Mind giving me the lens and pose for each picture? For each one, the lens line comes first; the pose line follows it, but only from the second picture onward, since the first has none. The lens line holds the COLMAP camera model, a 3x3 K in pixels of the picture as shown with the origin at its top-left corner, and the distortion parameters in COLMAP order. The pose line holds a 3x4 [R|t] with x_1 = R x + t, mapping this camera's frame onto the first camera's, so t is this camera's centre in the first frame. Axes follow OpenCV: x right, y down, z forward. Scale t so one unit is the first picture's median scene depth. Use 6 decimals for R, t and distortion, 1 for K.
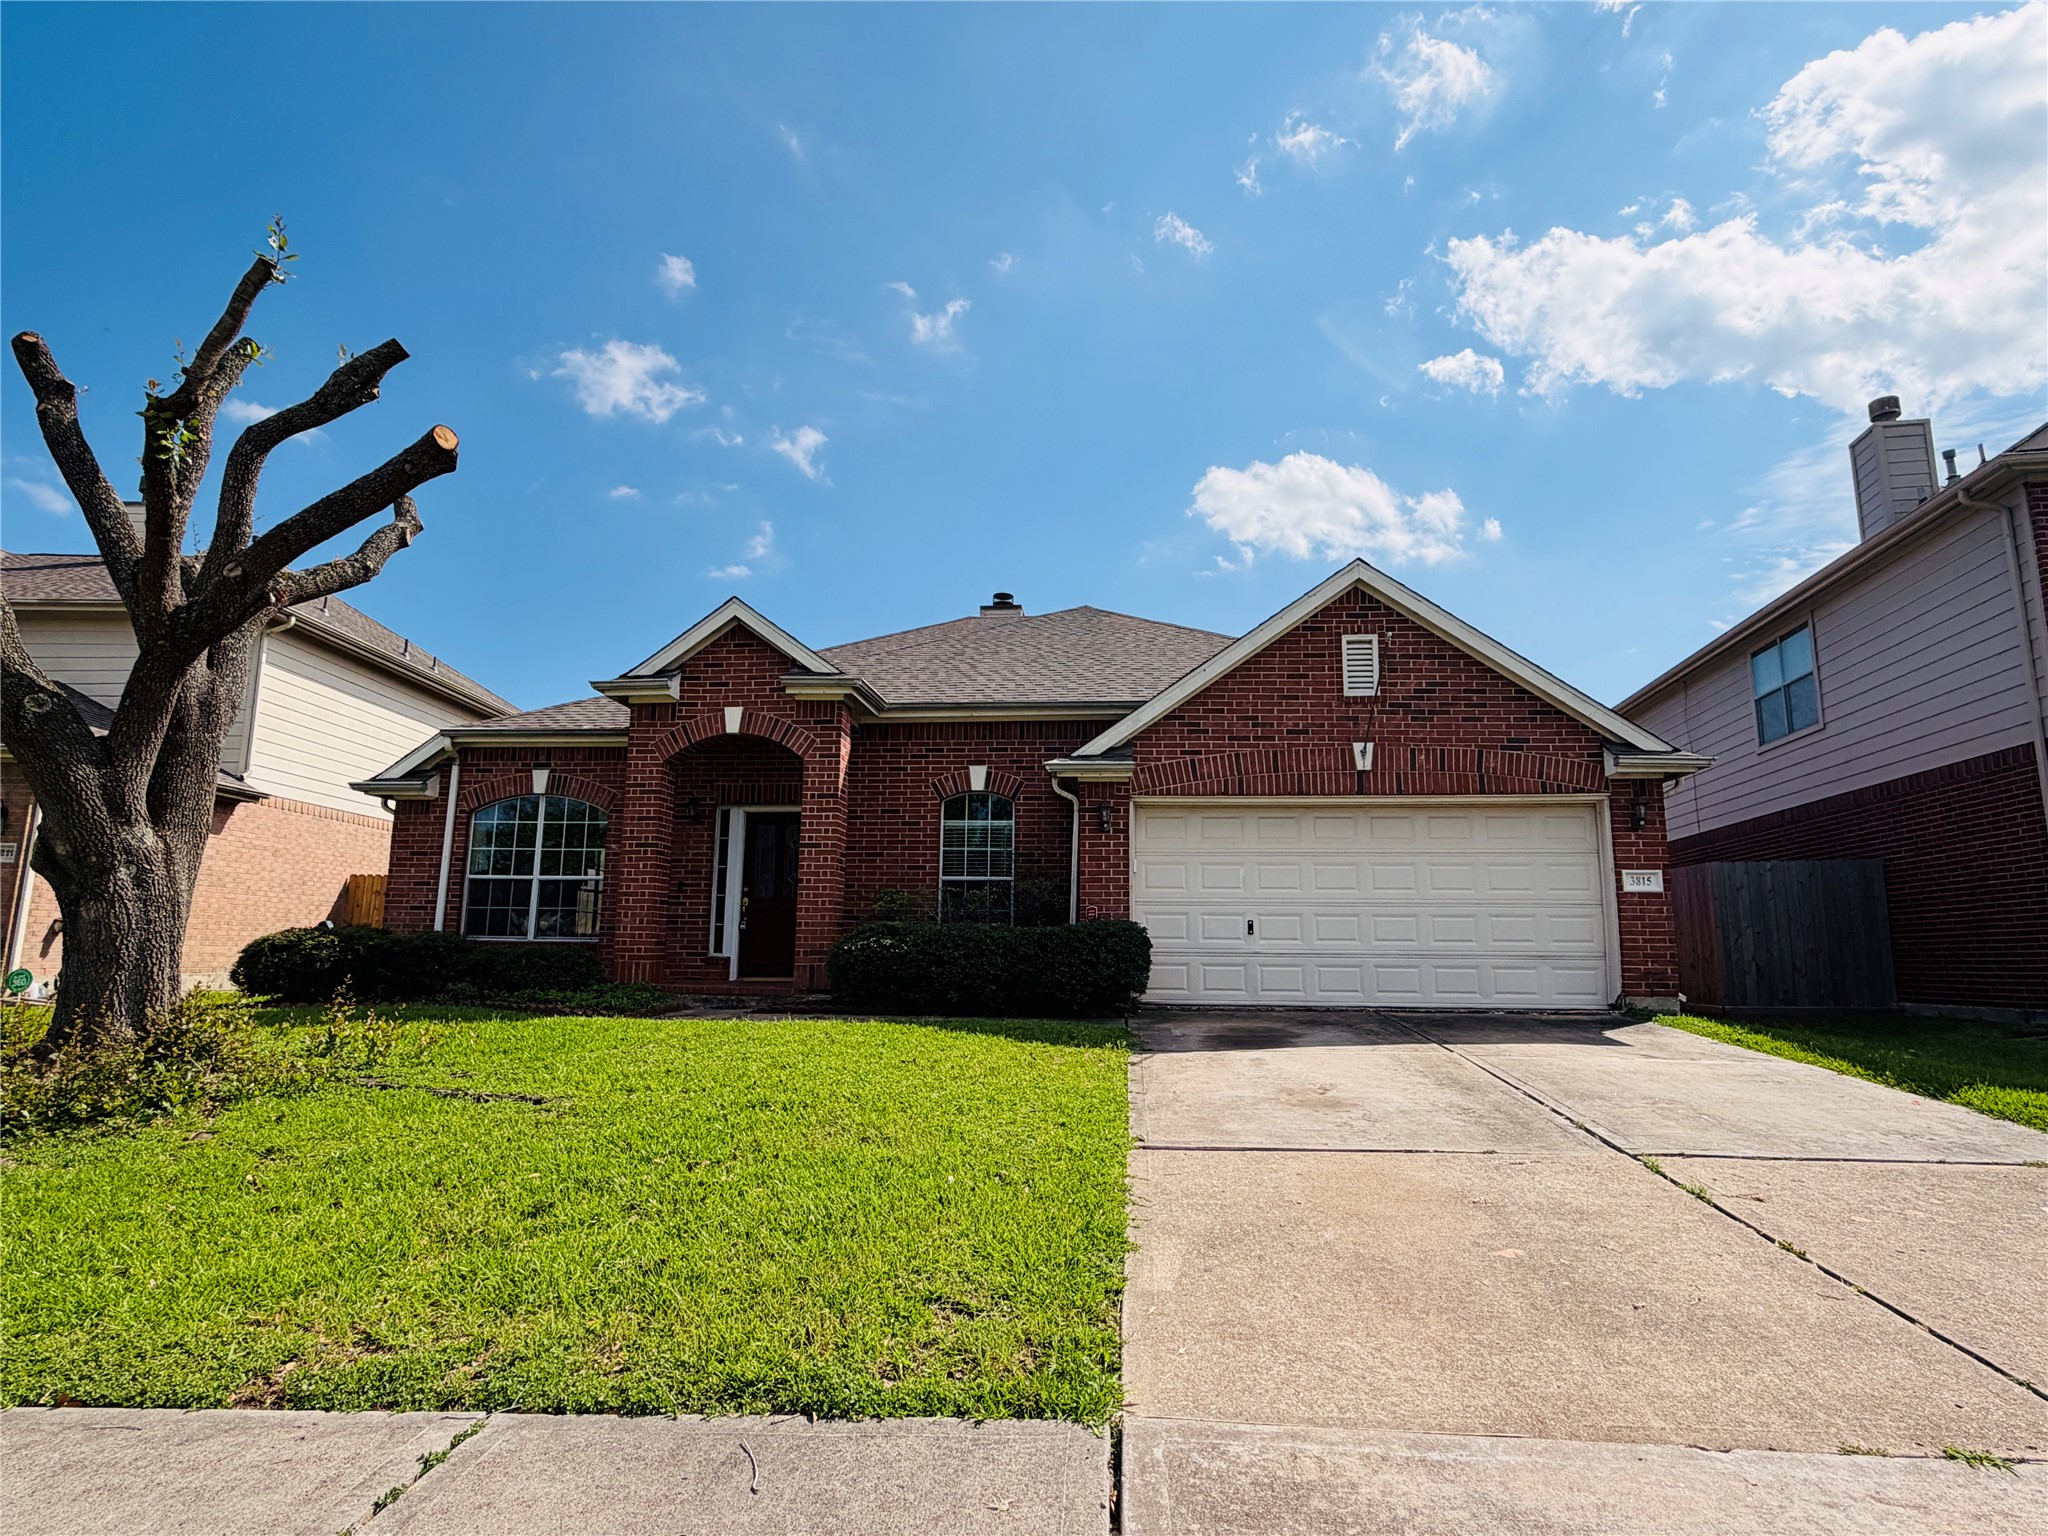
lens RADIAL K [[1117.9, 0, 1045.9], [0, 1117.9, 768.6], [0, 0, 1]] dist [-0.010226, 0.006567]
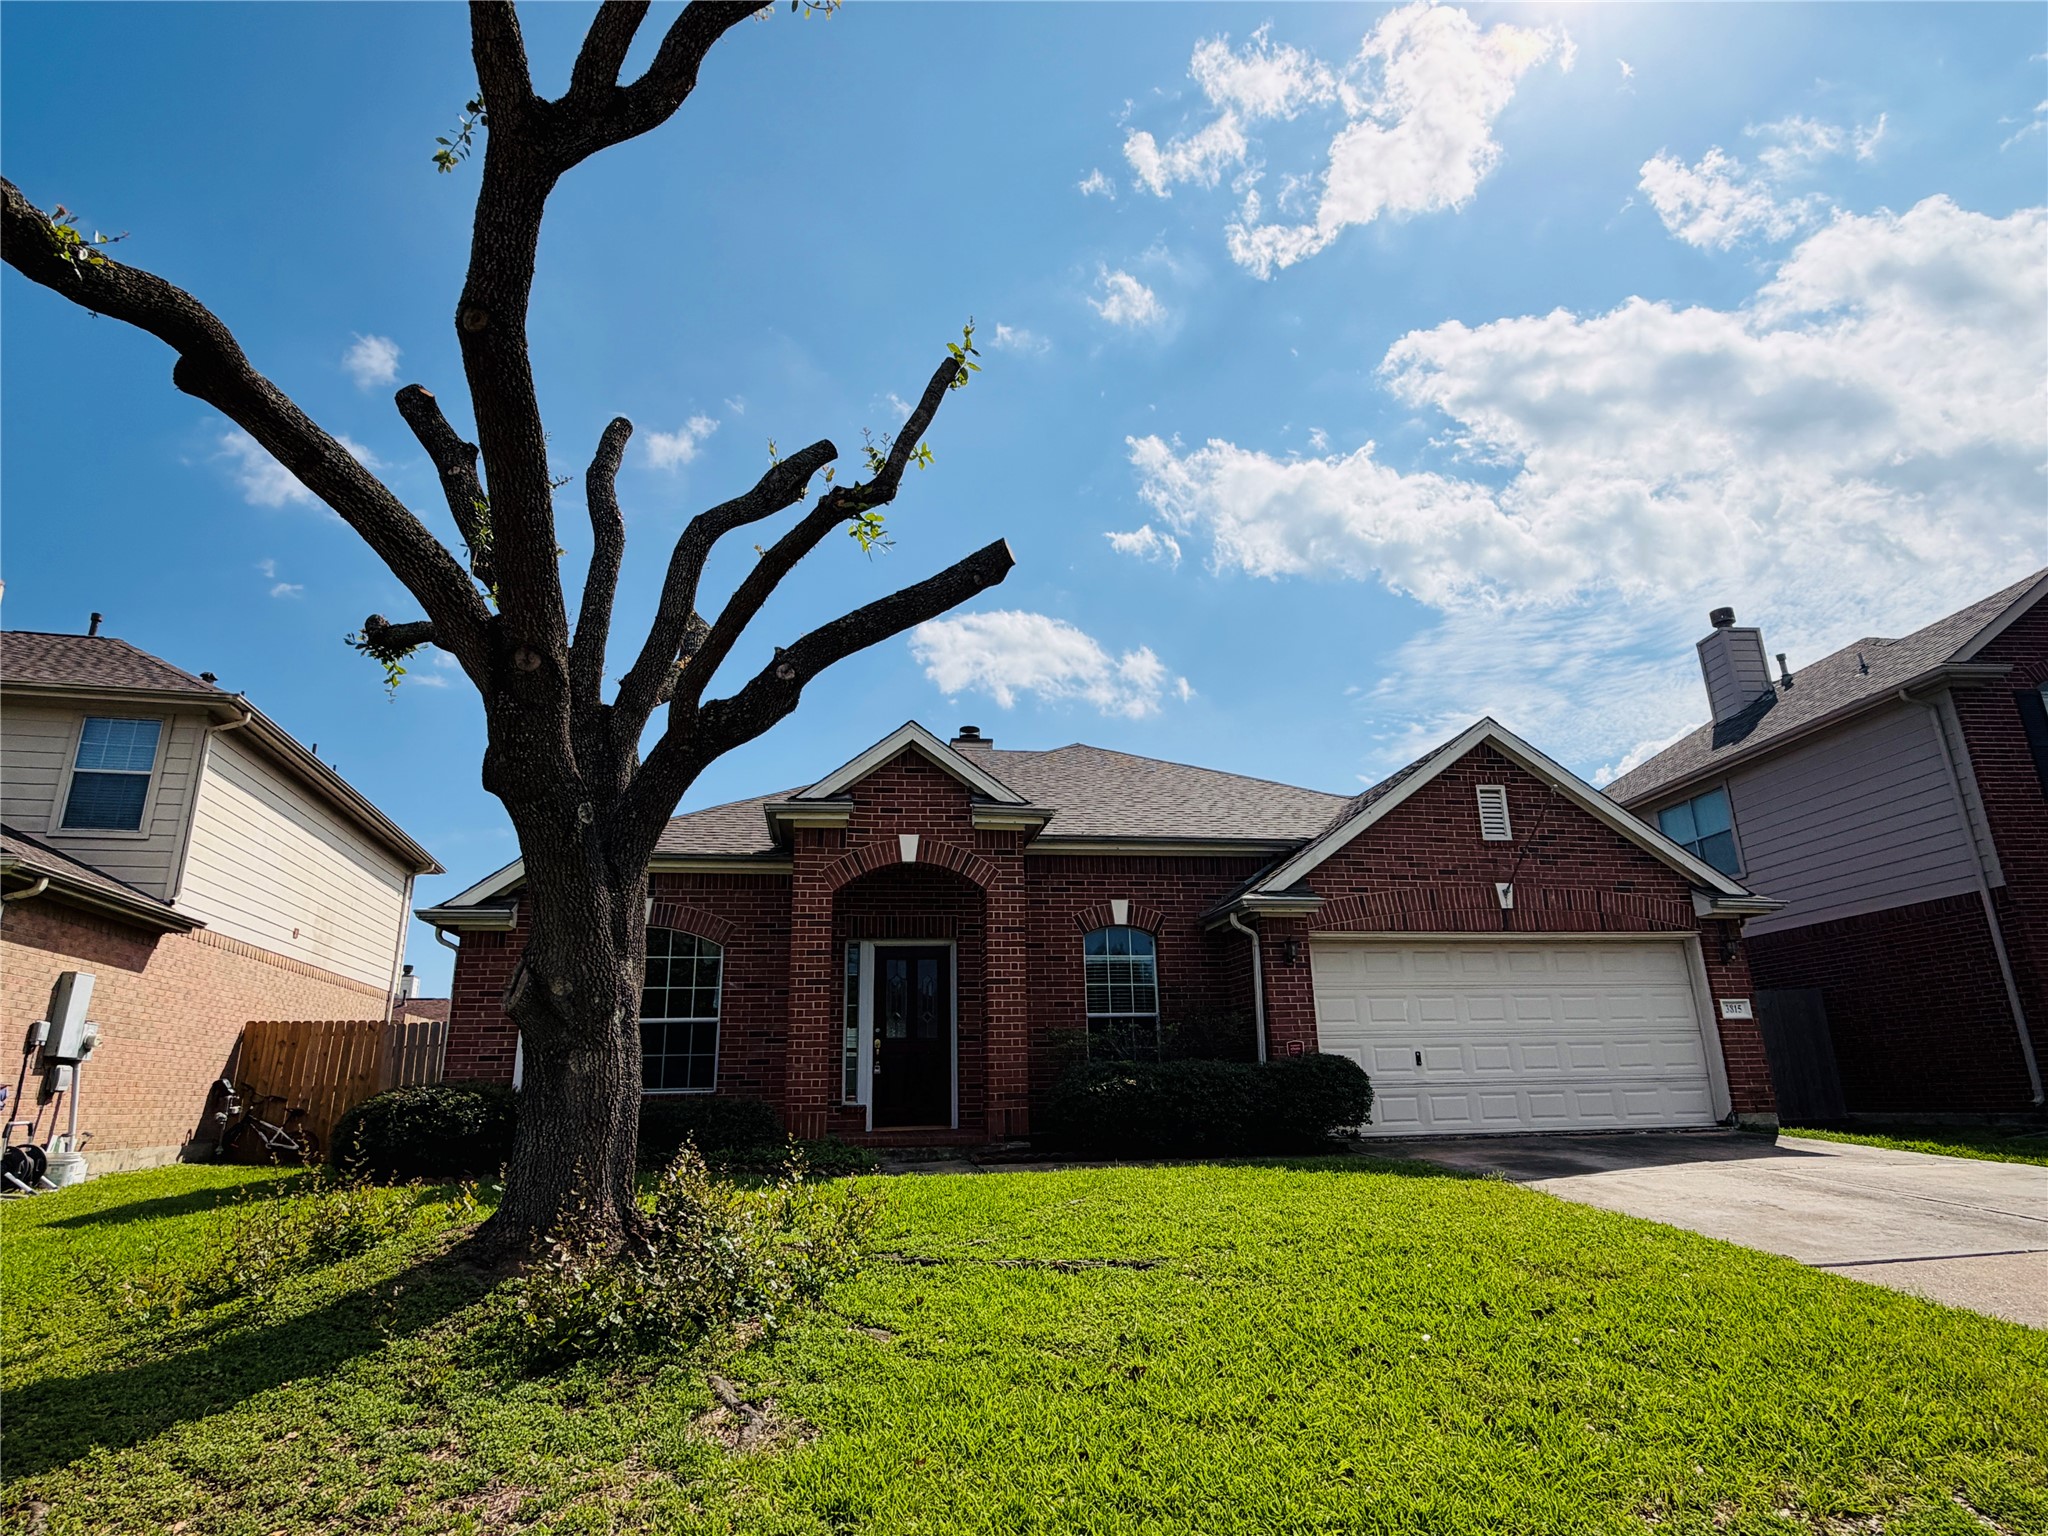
lens RADIAL K [[1117.9, 0, 1027.1], [0, 1117.9, 754.2], [0, 0, 1]] dist [-0.010226, 0.006567]
pose [[0.967698, 0.045876, 0.247903, -0.443293], [-0.011930, 0.990535, -0.136738, 0.006658], [-0.251830, 0.129364, 0.959086, 0.051436]]
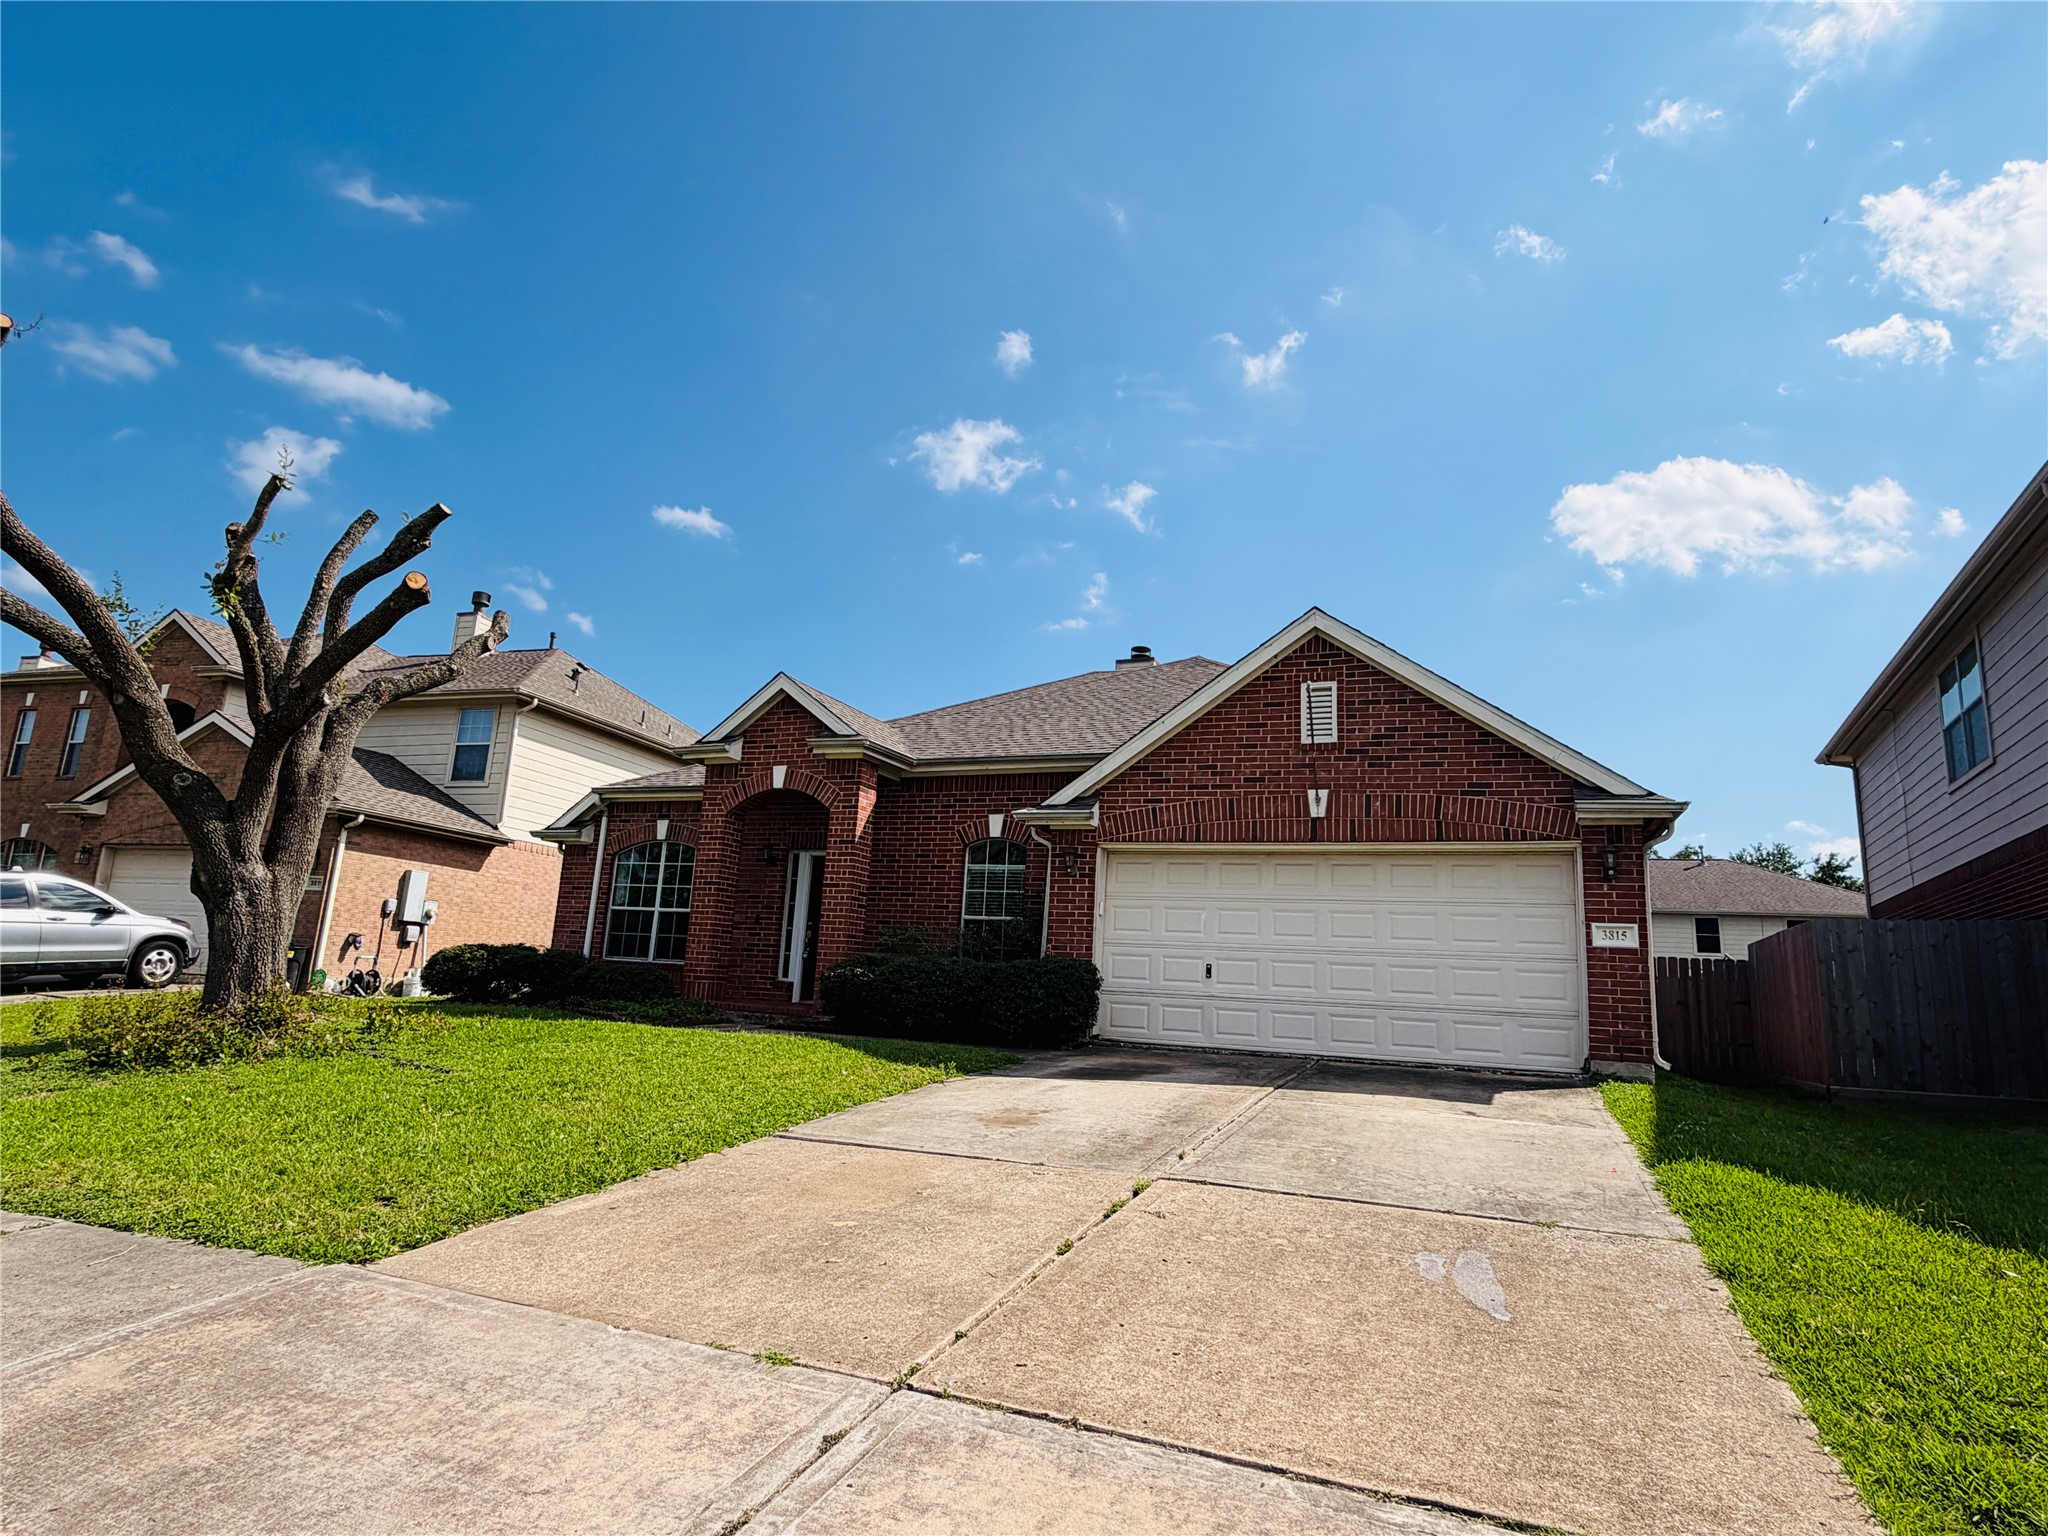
lens RADIAL K [[1117.9, 0, 1024.3], [0, 1117.9, 752.4], [0, 0, 1]] dist [-0.010226, 0.006567]
pose [[0.951533, -0.022985, -0.306687, 0.339723], [0.006330, 0.998456, -0.055189, -0.002965], [0.307482, 0.050573, 0.950209, -0.037082]]
